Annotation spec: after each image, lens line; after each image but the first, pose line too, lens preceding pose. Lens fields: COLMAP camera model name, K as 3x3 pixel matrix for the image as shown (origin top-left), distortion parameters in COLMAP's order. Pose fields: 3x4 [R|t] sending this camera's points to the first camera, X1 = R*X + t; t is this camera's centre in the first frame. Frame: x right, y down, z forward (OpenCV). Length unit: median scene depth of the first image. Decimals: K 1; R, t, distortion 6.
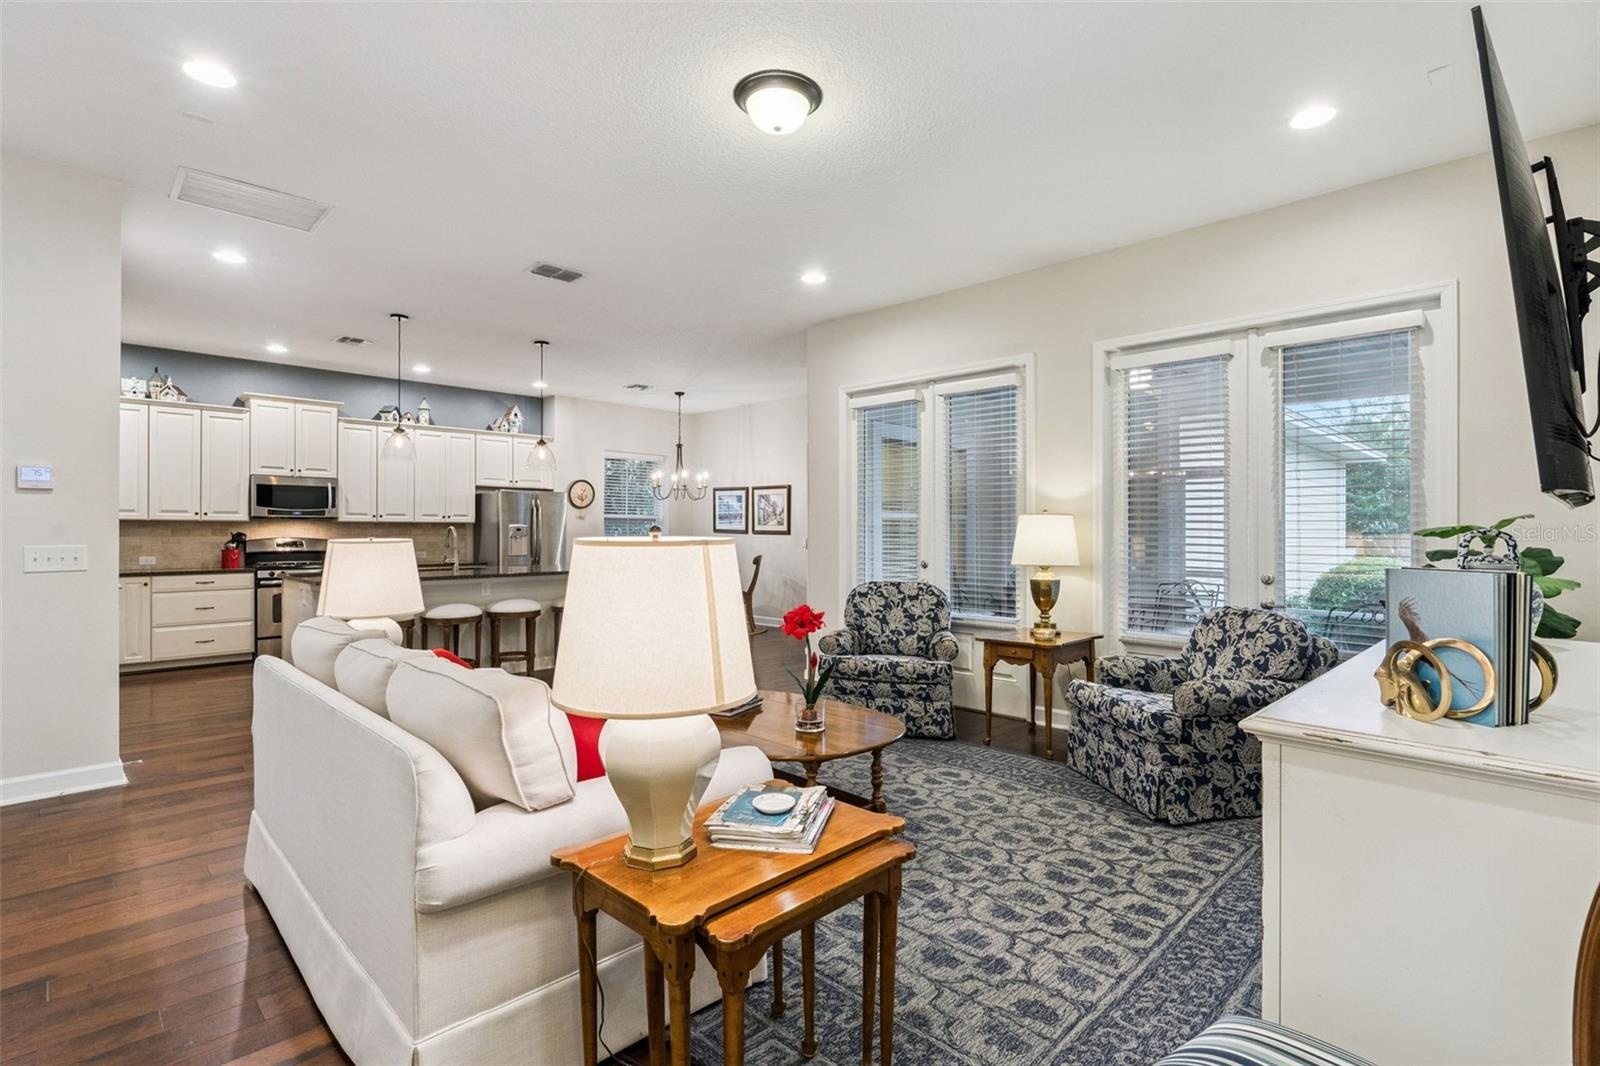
lens RADIAL K [[737.8, 0, 800.0], [0, 737.8, 533.0], [0, 0, 1]] dist [0.000062, 0.000080]
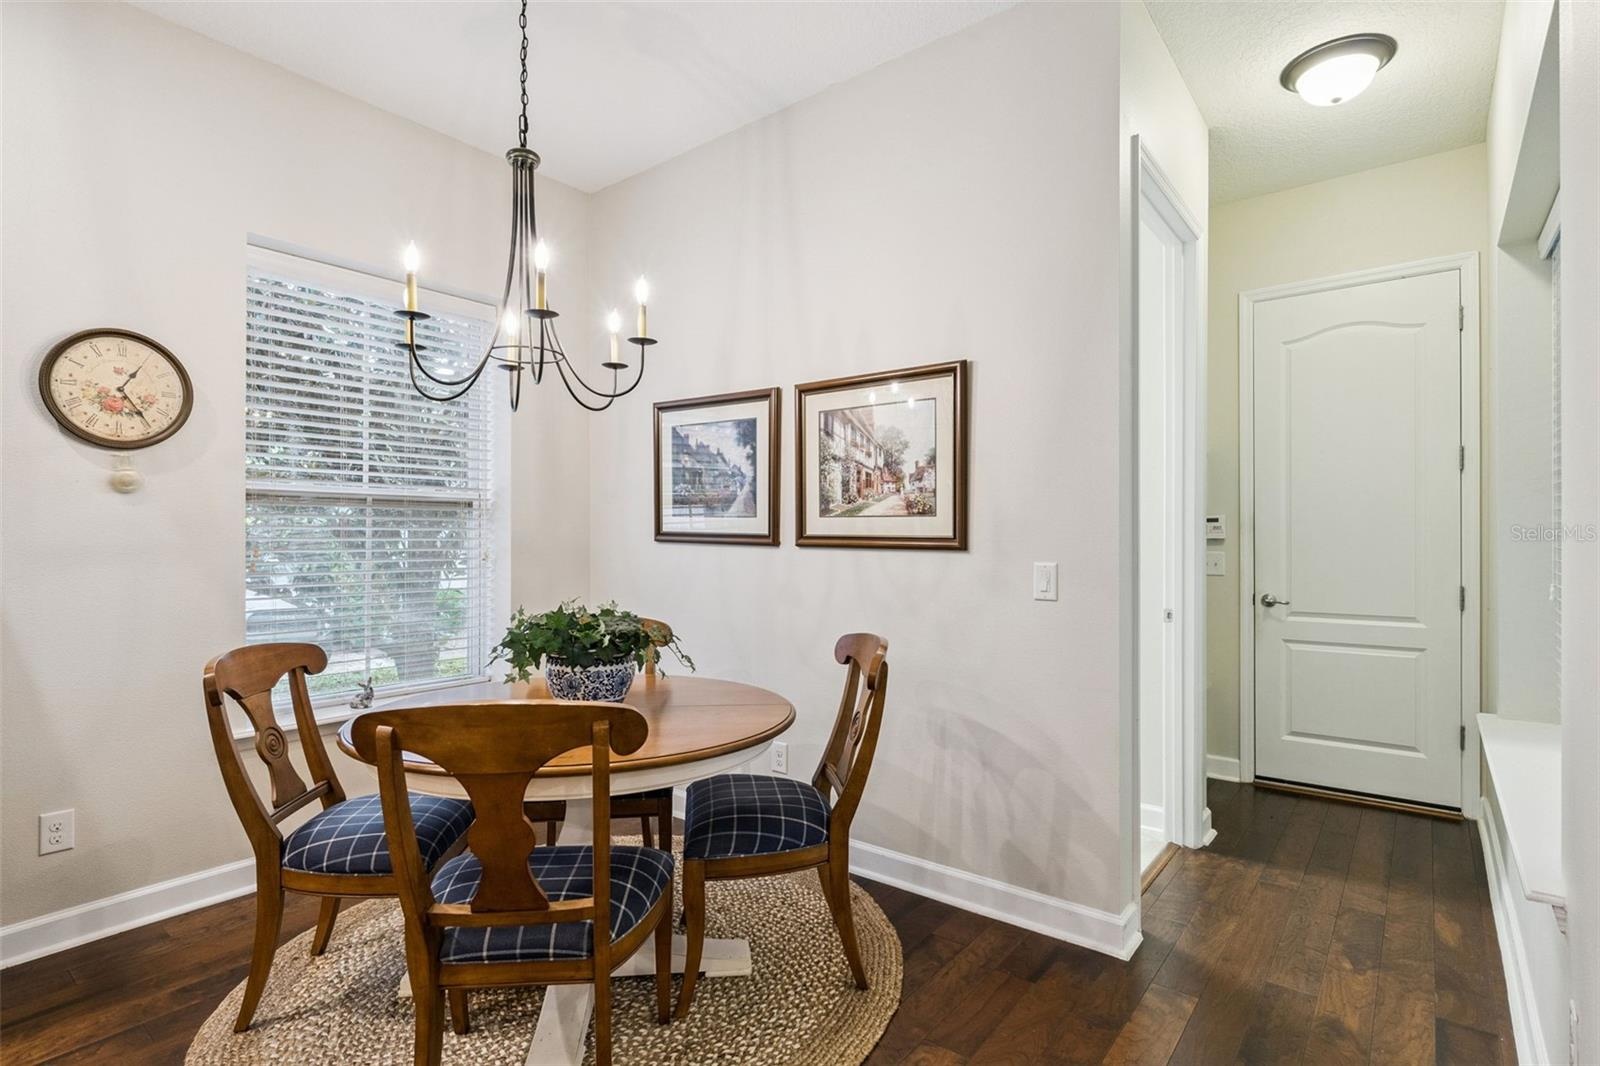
lens RADIAL K [[716.1, 0, 806.6], [0, 716.1, 534.5], [0, 0, 1]] dist [0.001348, 0.000362]
pose [[0.989753, -0.002218, 0.142770, -0.102805], [0.002628, 0.999993, -0.002684, -0.002976], [-0.142763, 0.003032, 0.989752, 0.727449]]
